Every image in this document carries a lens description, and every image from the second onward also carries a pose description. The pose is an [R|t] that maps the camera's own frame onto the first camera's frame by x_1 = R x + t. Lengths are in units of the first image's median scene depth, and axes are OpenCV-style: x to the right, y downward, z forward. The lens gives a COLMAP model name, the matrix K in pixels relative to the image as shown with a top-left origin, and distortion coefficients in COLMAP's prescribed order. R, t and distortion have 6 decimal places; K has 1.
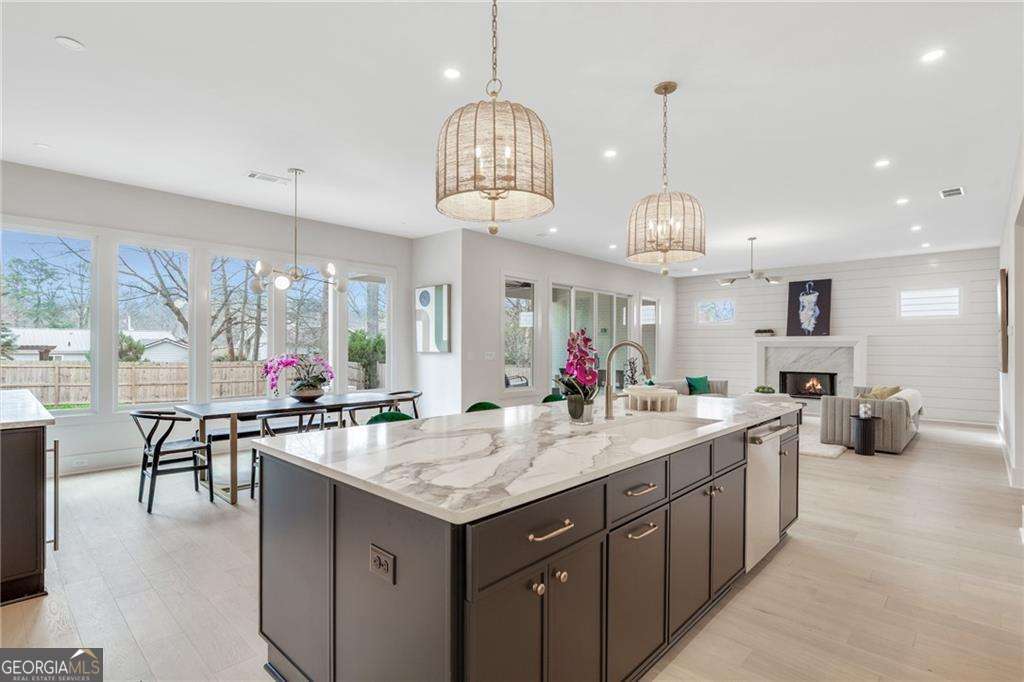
lens RADIAL K [[499.6, 0, 514.6], [0, 499.6, 344.1], [0, 0, 1]] dist [-0.005790, -0.001148]
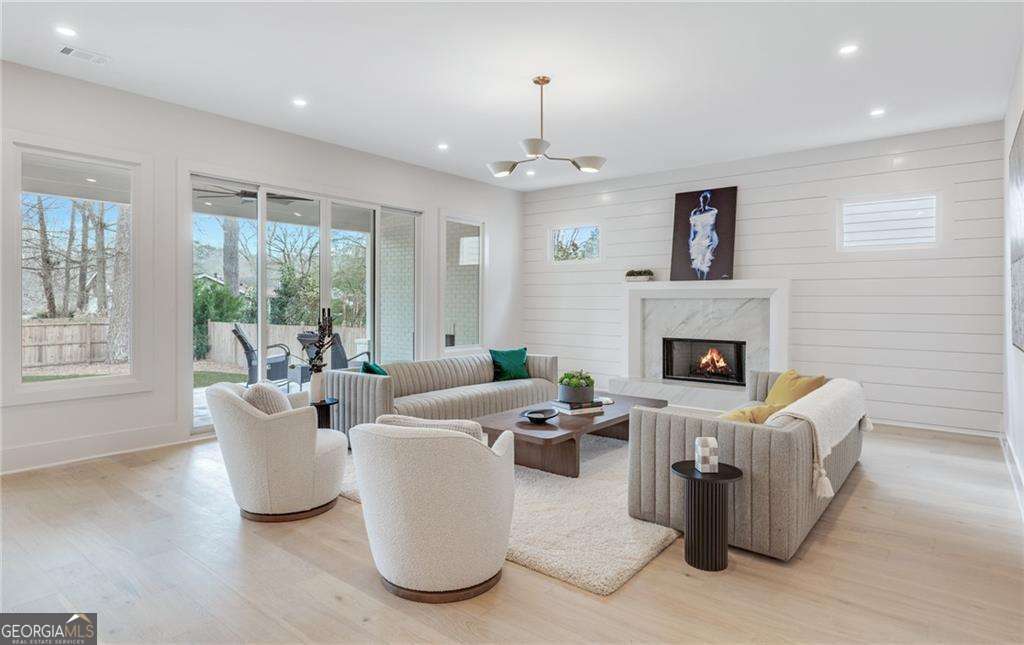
lens RADIAL K [[551.5, 0, 521.2], [0, 551.5, 293.2], [0, 0, 1]] dist [0.006808, 0.002406]
pose [[0.997005, 0.001820, 0.077312, 0.317226], [-0.001217, 0.999969, -0.007843, 0.004928], [-0.077324, 0.007726, 0.996976, 0.345447]]
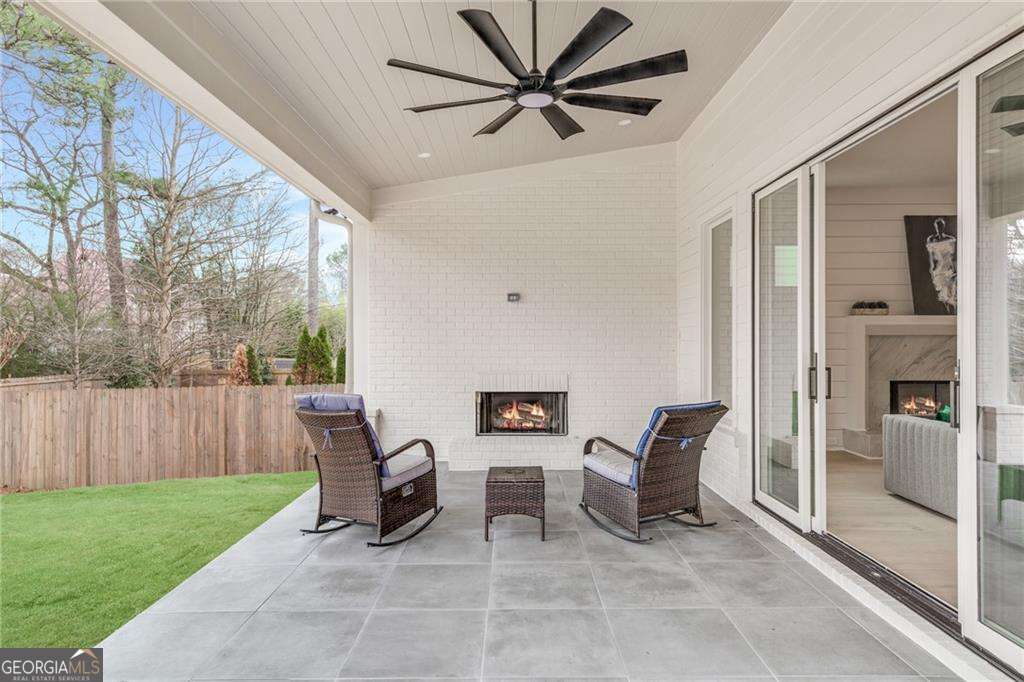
lens RADIAL K [[586.0, 0, 504.5], [0, 586.0, 344.1], [0, 0, 1]] dist [0.022682, -0.003603]
pose [[0.739748, 0.008086, 0.672835, -0.211803], [0.001295, 0.999909, -0.013440, 0.024026], [-0.672883, 0.010814, 0.739670, 0.845647]]
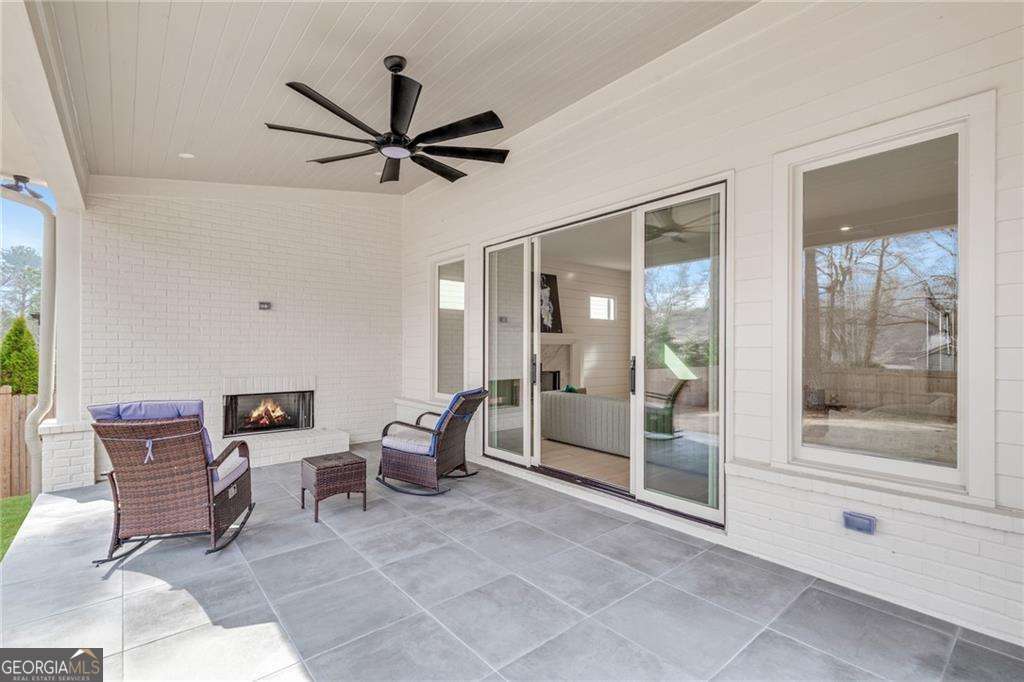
lens RADIAL K [[469.9, 0, 515.6], [0, 469.9, 349.3], [0, 0, 1]] dist [0.013325, -0.000392]
pose [[0.120680, 0.011880, 0.992620, -0.293986], [0.010165, 0.999861, -0.013202, 0.026072], [-0.992639, 0.011684, 0.120543, 0.954027]]
